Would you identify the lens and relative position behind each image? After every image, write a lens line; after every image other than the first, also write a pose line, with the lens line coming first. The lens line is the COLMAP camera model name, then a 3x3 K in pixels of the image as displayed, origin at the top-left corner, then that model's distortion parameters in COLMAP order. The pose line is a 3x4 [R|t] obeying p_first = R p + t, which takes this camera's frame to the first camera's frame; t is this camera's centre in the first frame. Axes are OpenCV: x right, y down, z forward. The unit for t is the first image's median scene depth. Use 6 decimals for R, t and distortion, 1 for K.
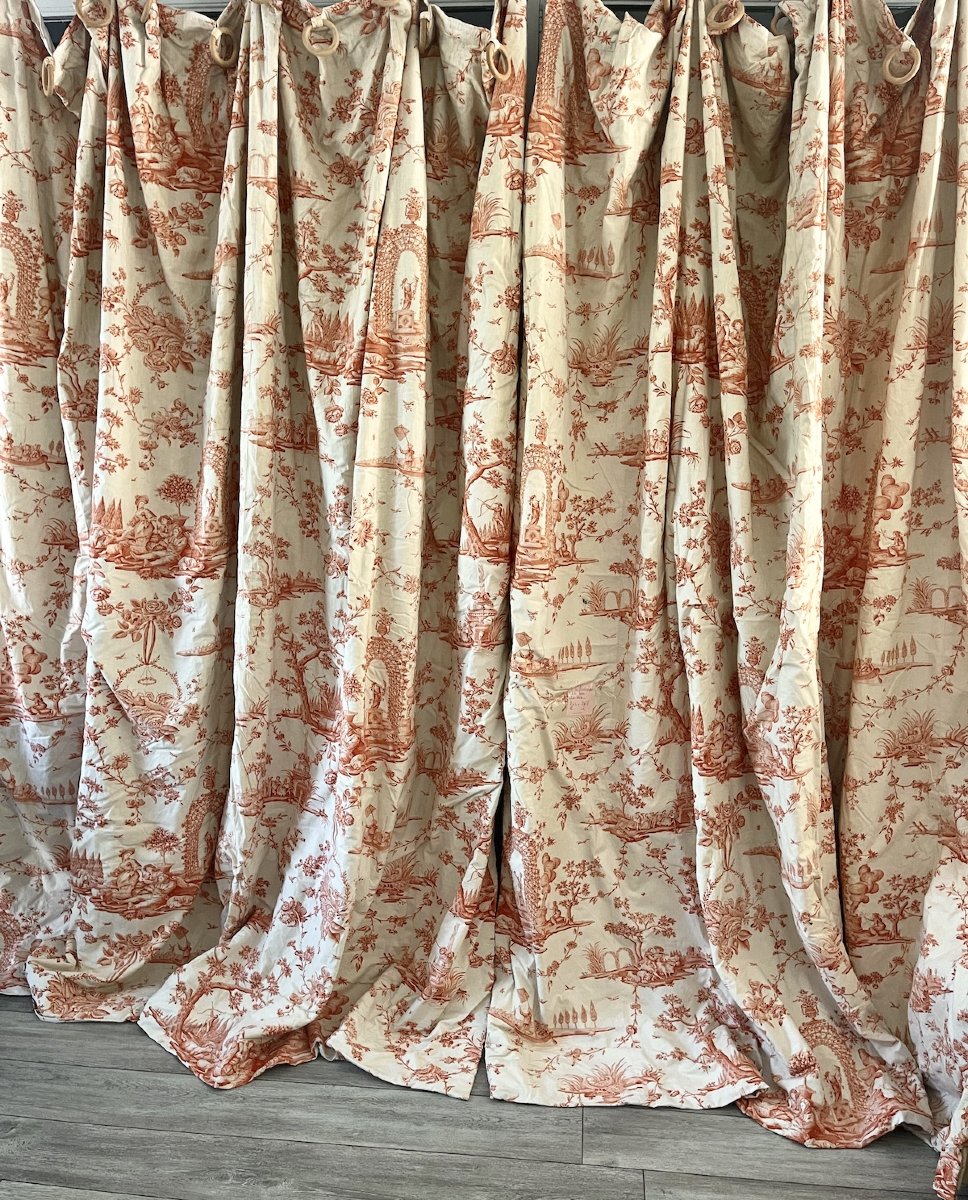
lens RADIAL K [[985.8, 0, 466.0], [0, 985.8, 675.5], [0, 0, 1]] dist [0.049506, -0.074749]
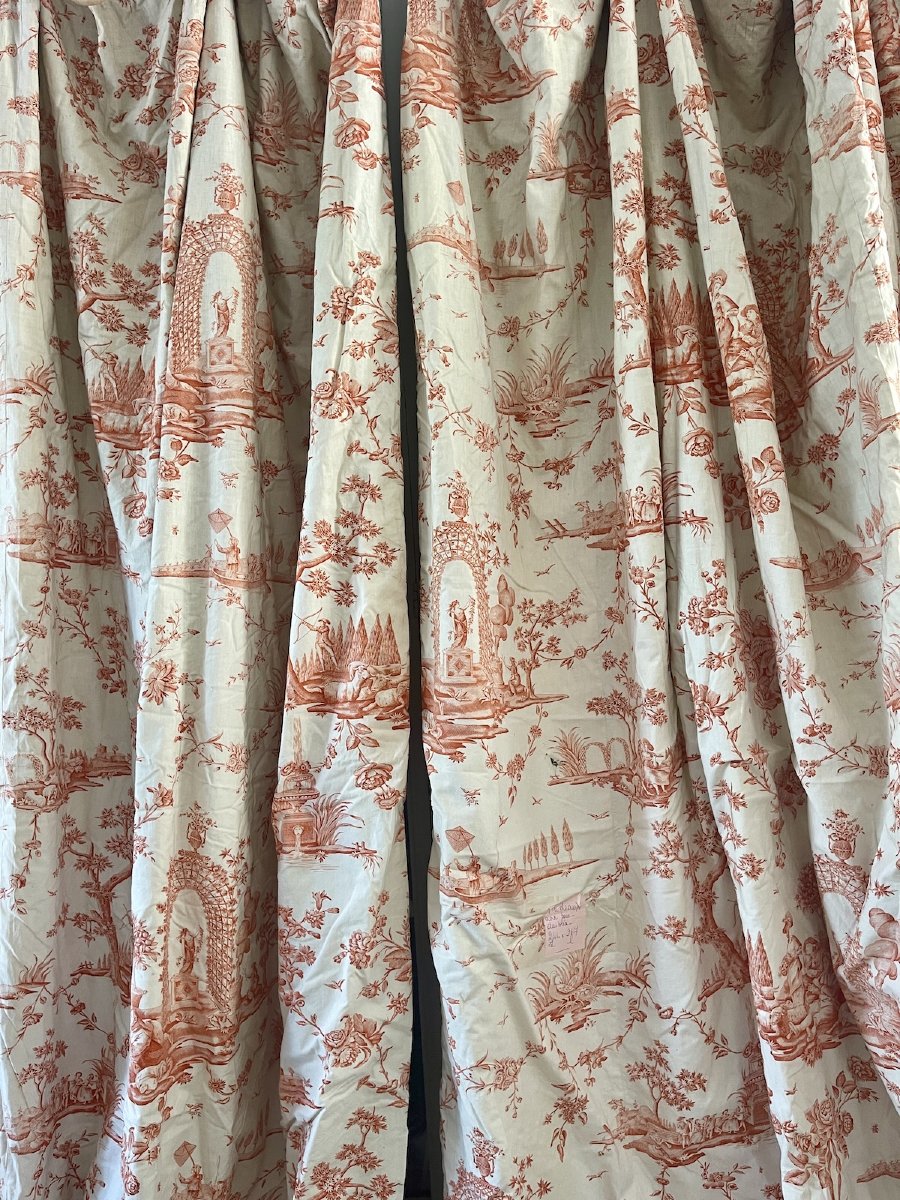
lens RADIAL K [[912.9, 0, 446.3], [0, 912.9, 612.7], [0, 0, 1]] dist [0.037573, -0.054647]
pose [[0.997033, -0.076238, -0.010610, 0.069870], [0.073081, 0.980859, -0.180483, -0.073635], [0.024167, 0.179172, 0.983521, 0.435767]]
